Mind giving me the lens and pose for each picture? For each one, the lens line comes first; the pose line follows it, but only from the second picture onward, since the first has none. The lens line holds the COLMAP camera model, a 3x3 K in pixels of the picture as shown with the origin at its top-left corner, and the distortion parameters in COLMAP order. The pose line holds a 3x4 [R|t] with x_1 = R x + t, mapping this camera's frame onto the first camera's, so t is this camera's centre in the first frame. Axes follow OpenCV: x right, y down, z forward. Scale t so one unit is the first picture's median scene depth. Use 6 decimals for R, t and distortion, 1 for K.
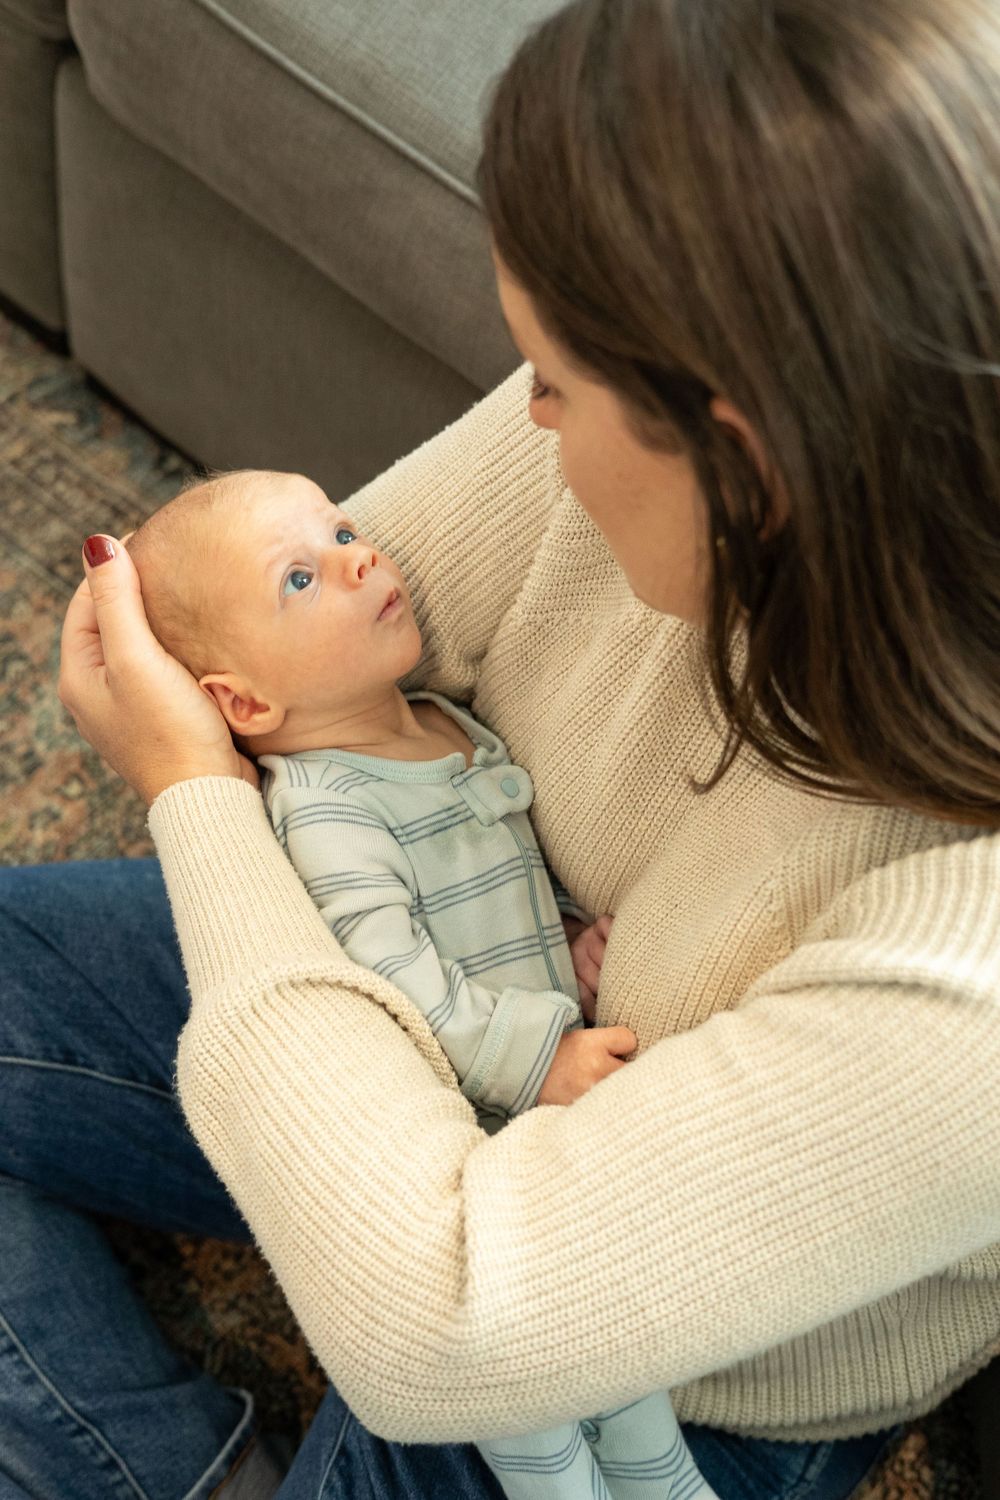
lens RADIAL K [[2159.6, 0, 500.0], [0, 2159.6, 750.0], [0, 0, 1]] dist [0.184532, -0.003062]
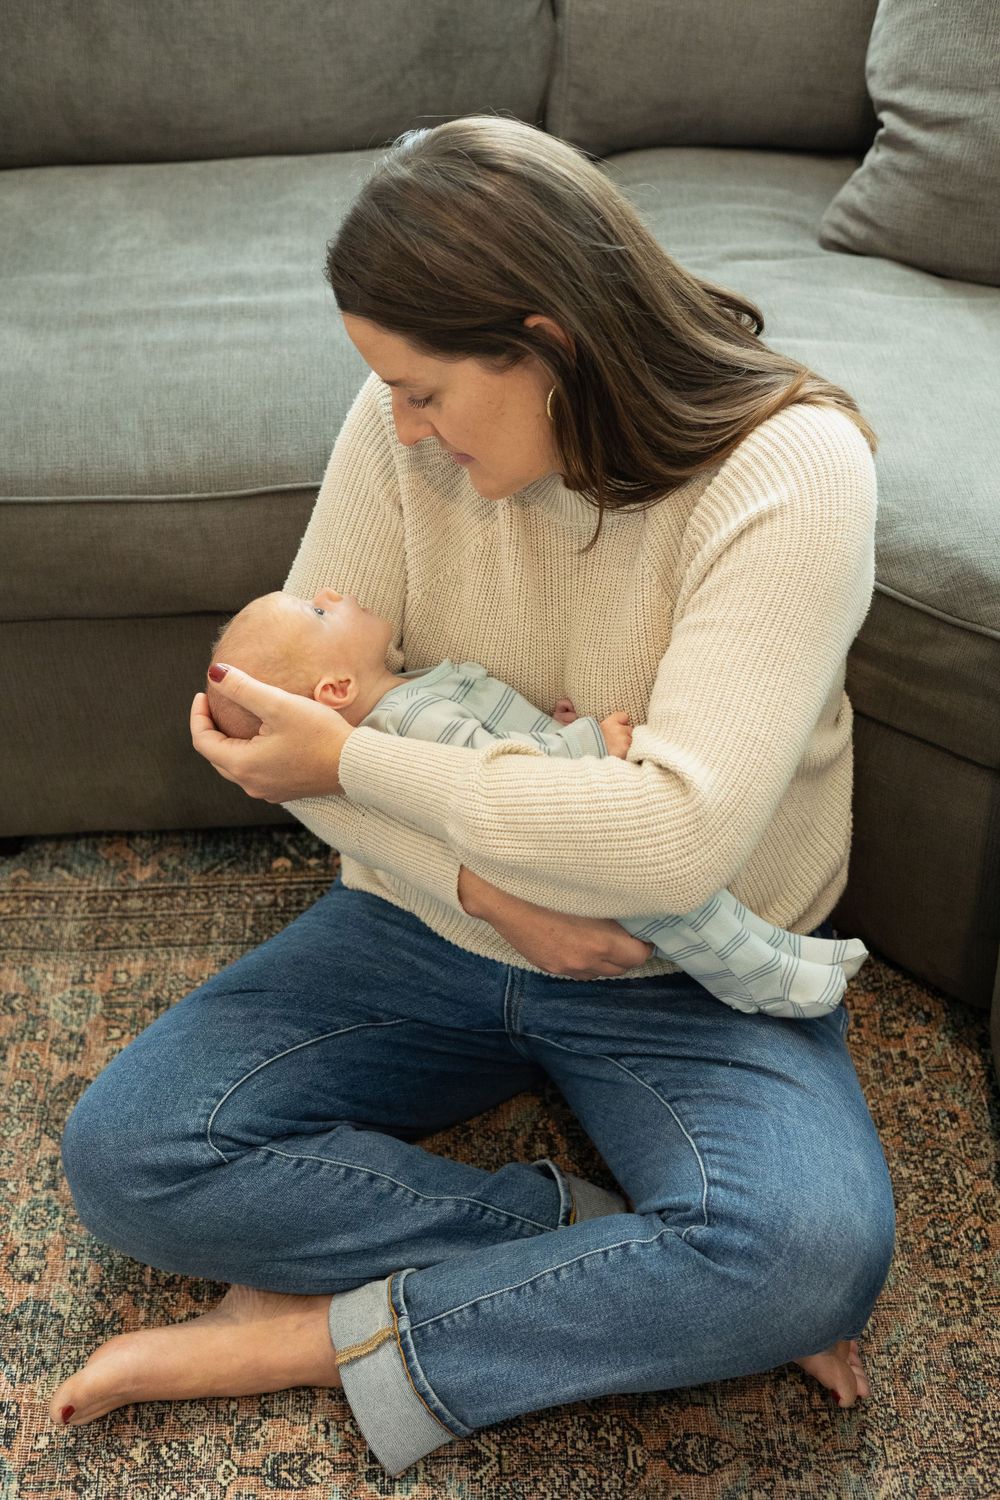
lens RADIAL K [[2159.6, 0, 500.0], [0, 2159.6, 750.0], [0, 0, 1]] dist [0.184532, -0.003062]
pose [[0.723073, -0.520008, 0.454705, -0.697883], [0.629495, 0.767082, -0.123778, 0.257213], [-0.284431, 0.375736, 0.881999, -0.444175]]
